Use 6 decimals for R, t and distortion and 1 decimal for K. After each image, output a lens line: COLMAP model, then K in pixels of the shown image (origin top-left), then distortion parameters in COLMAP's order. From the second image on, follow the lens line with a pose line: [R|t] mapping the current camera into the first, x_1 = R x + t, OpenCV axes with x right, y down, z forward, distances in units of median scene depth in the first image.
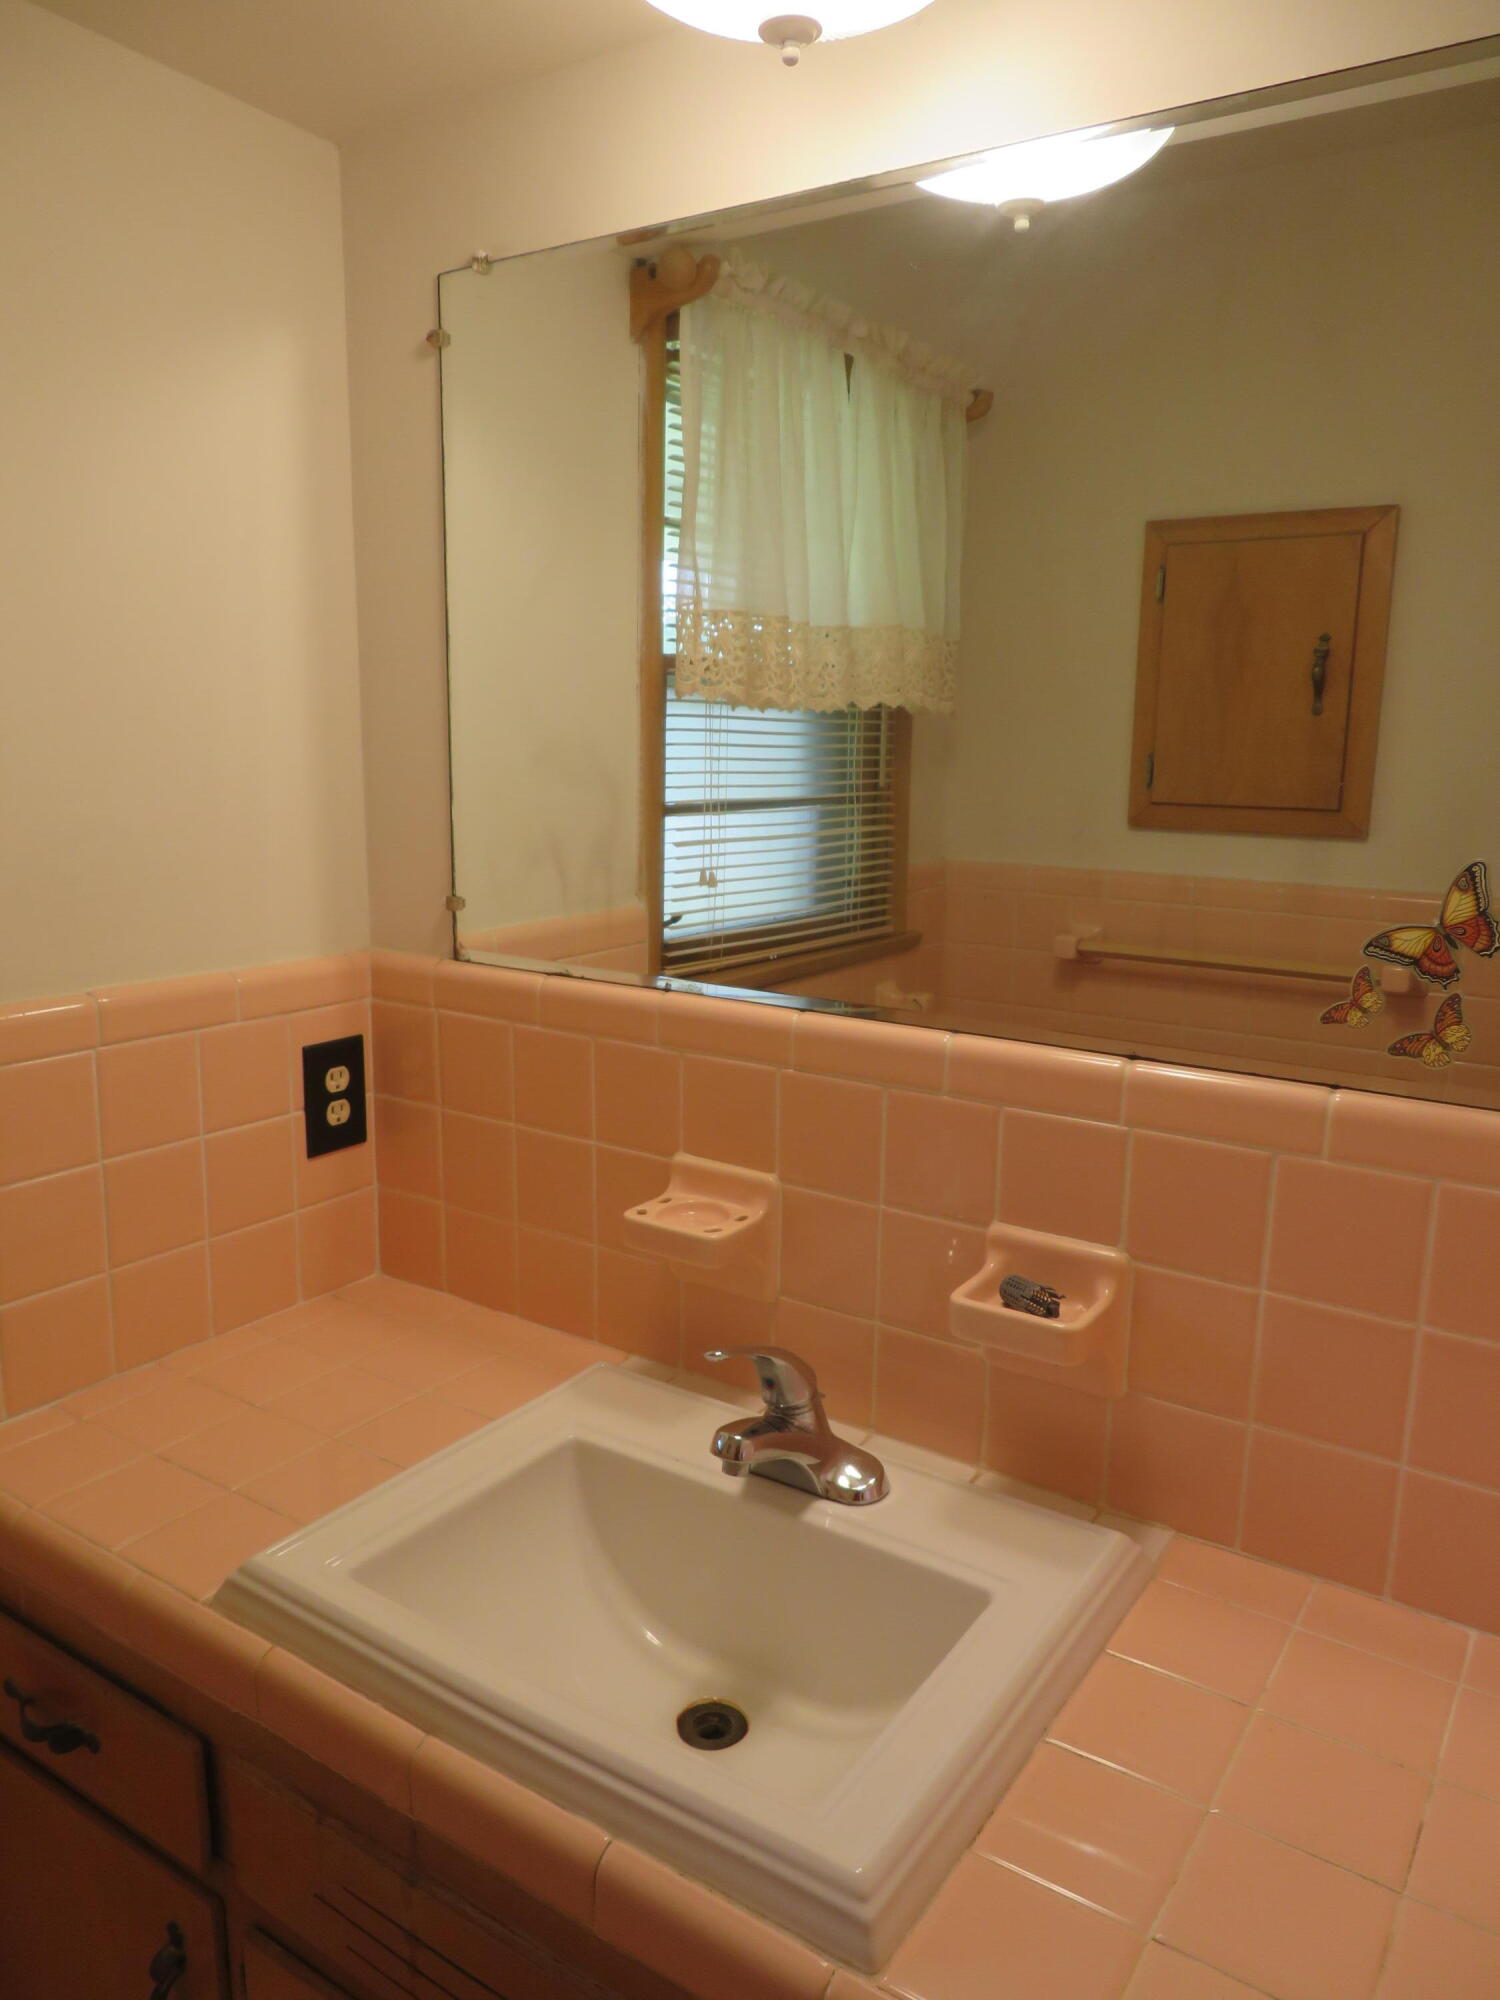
lens RADIAL K [[1446.7, 0, 759.3], [0, 1446.7, 996.7], [0, 0, 1]] dist [-0.007293, 0.000312]
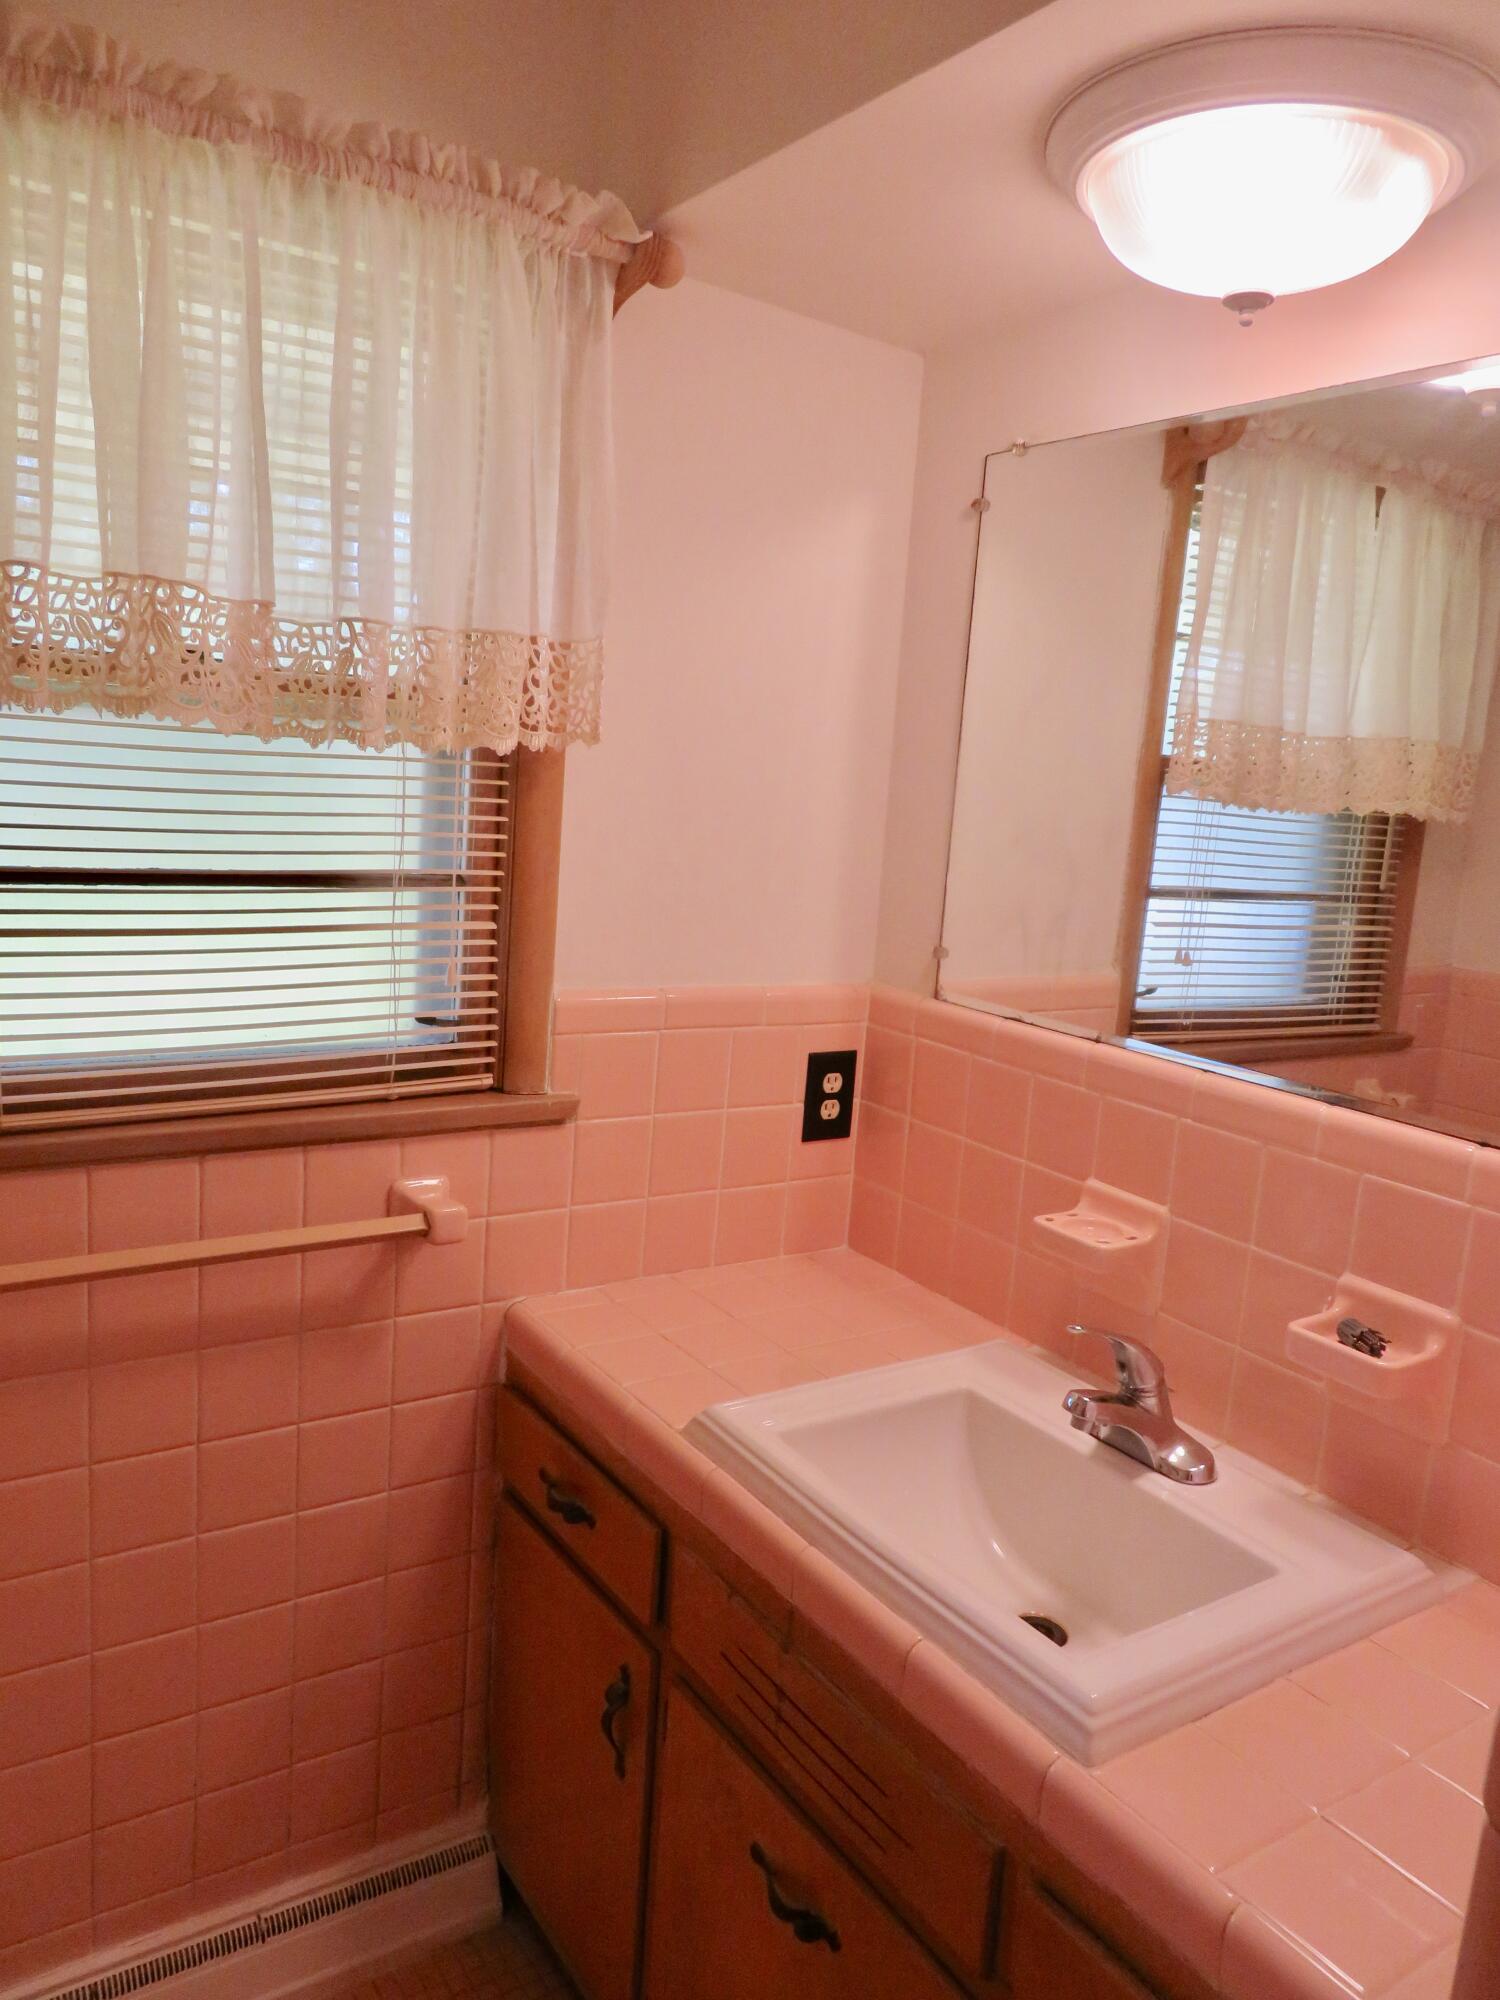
lens RADIAL K [[1446.7, 0, 759.3], [0, 1446.7, 996.7], [0, 0, 1]] dist [-0.007293, 0.000312]
pose [[0.924639, 0.114091, -0.363354, 0.096819], [-0.130651, 0.991201, -0.021241, 0.018644], [0.357733, 0.067113, 0.931409, -0.193921]]
